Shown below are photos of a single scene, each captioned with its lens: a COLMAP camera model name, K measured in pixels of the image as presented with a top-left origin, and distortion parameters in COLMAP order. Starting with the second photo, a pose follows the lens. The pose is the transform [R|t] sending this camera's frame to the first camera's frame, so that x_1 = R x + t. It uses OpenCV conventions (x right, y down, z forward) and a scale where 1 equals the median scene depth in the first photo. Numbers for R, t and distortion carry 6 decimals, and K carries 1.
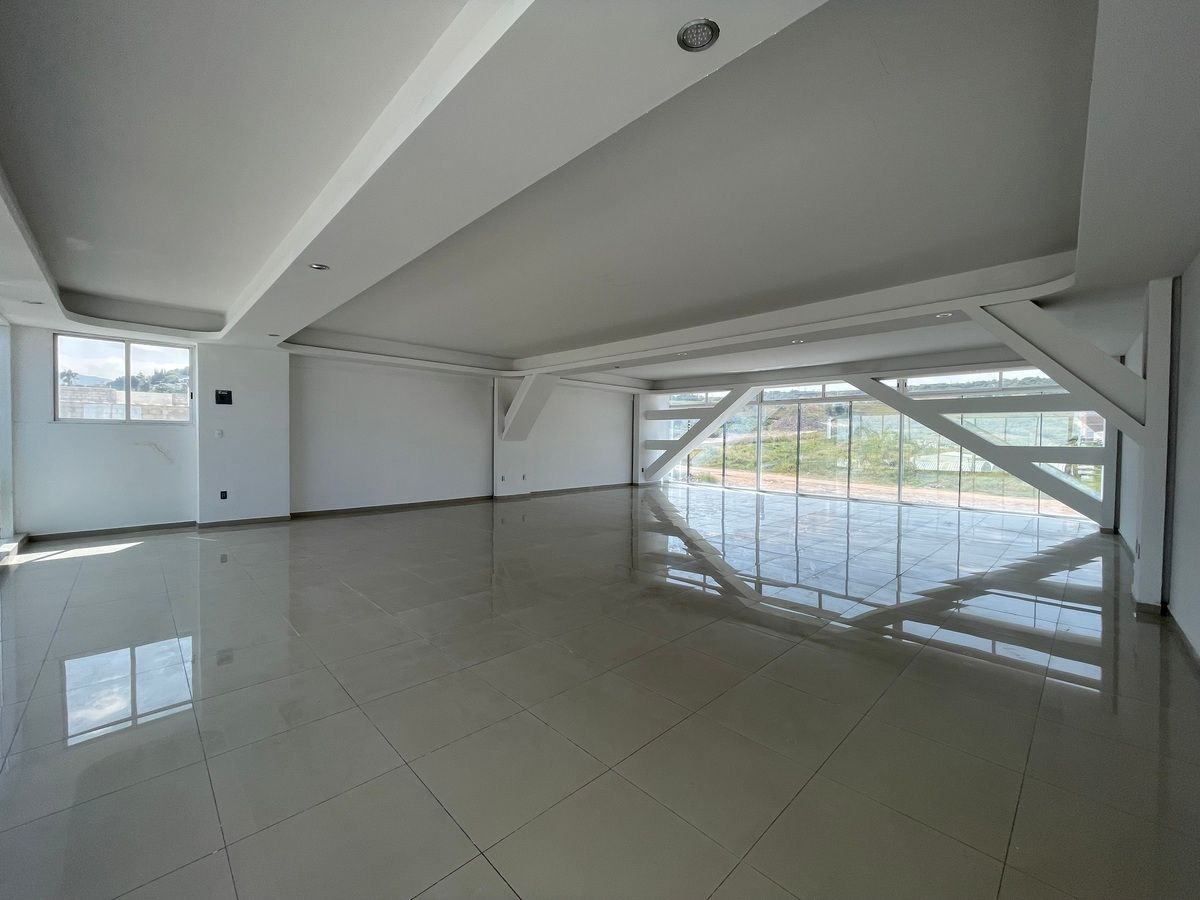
lens RADIAL K [[482.1, 0, 604.5], [0, 482.1, 445.8], [0, 0, 1]] dist [-0.004042, -0.000503]
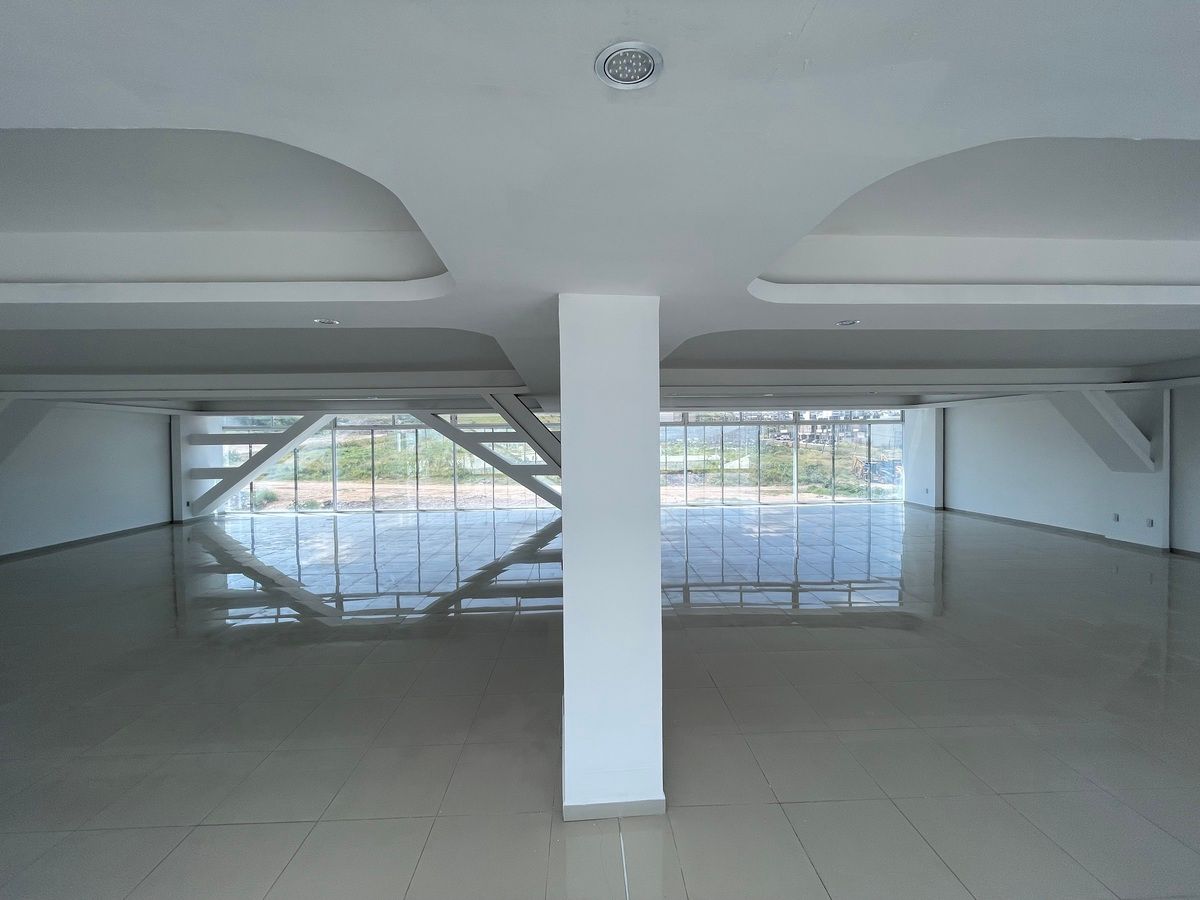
lens RADIAL K [[482.1, 0, 601.3], [0, 482.1, 449.0], [0, 0, 1]] dist [-0.004042, -0.000503]
pose [[0.671296, -0.033650, 0.740425, -0.061744], [0.027385, 0.999413, 0.020591, -0.048966], [-0.740683, 0.006454, 0.671823, -0.129034]]
